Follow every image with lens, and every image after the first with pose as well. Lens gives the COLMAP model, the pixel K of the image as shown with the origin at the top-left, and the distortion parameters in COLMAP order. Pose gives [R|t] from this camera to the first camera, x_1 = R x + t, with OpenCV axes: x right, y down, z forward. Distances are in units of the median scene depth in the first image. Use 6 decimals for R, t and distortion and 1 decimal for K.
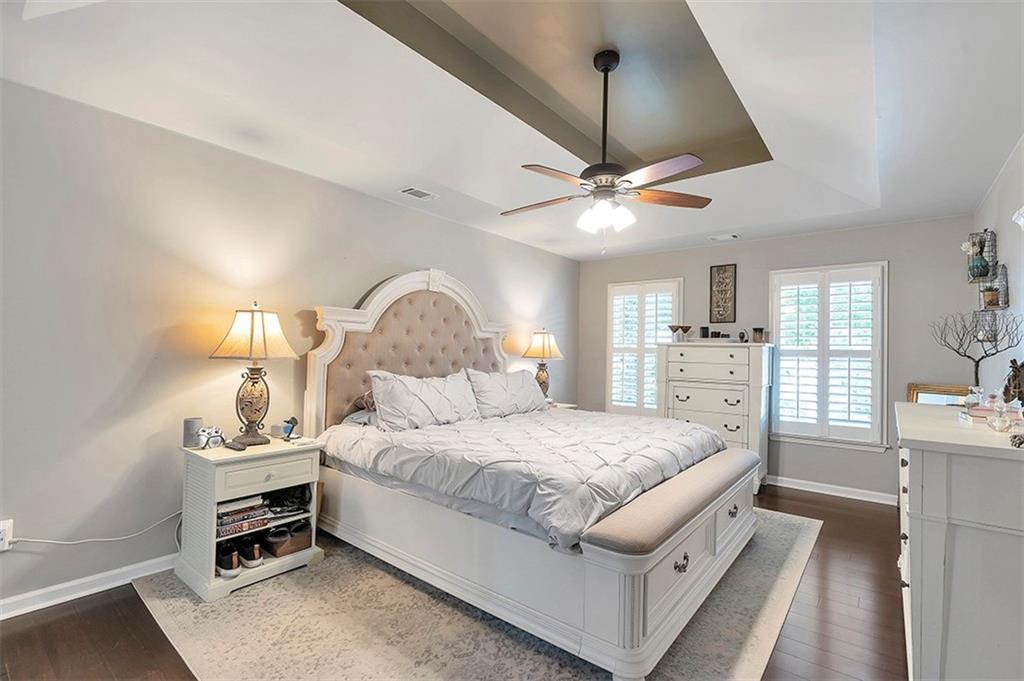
lens RADIAL K [[467.9, 0, 512.1], [0, 467.9, 345.5], [0, 0, 1]] dist [-0.004144, 0.002044]
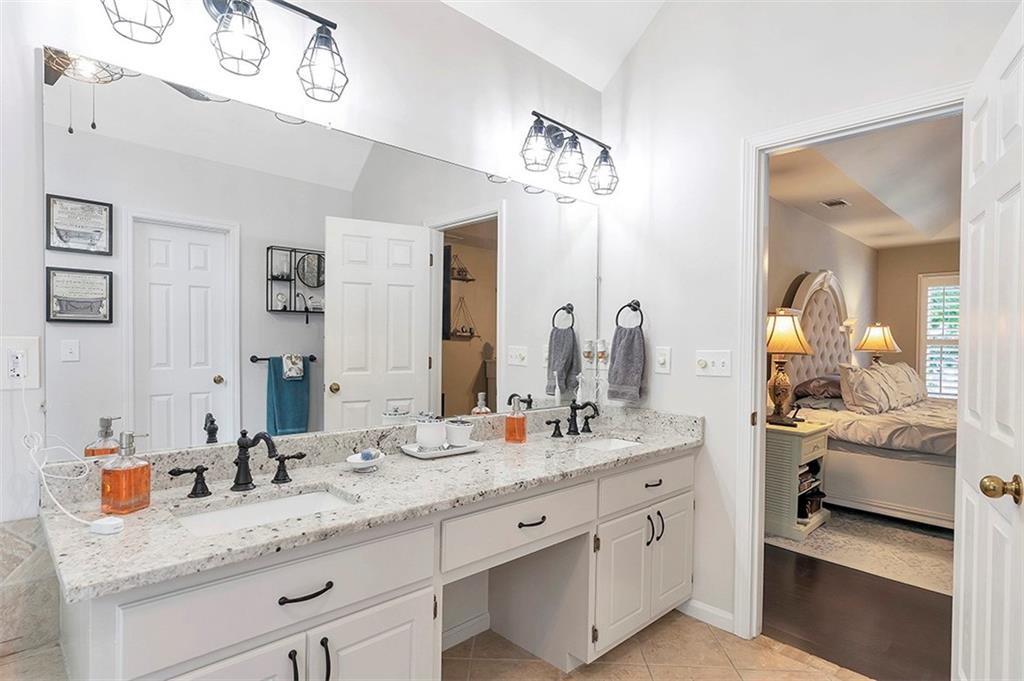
lens RADIAL K [[543.5, 0, 510.6], [0, 543.5, 341.3], [0, 0, 1]] dist [0.001861, 0.000083]
pose [[0.991306, -0.002497, -0.131552, -1.110005], [0.004691, 0.999855, 0.016370, -0.032117], [0.131492, -0.016845, 0.991174, -0.535062]]
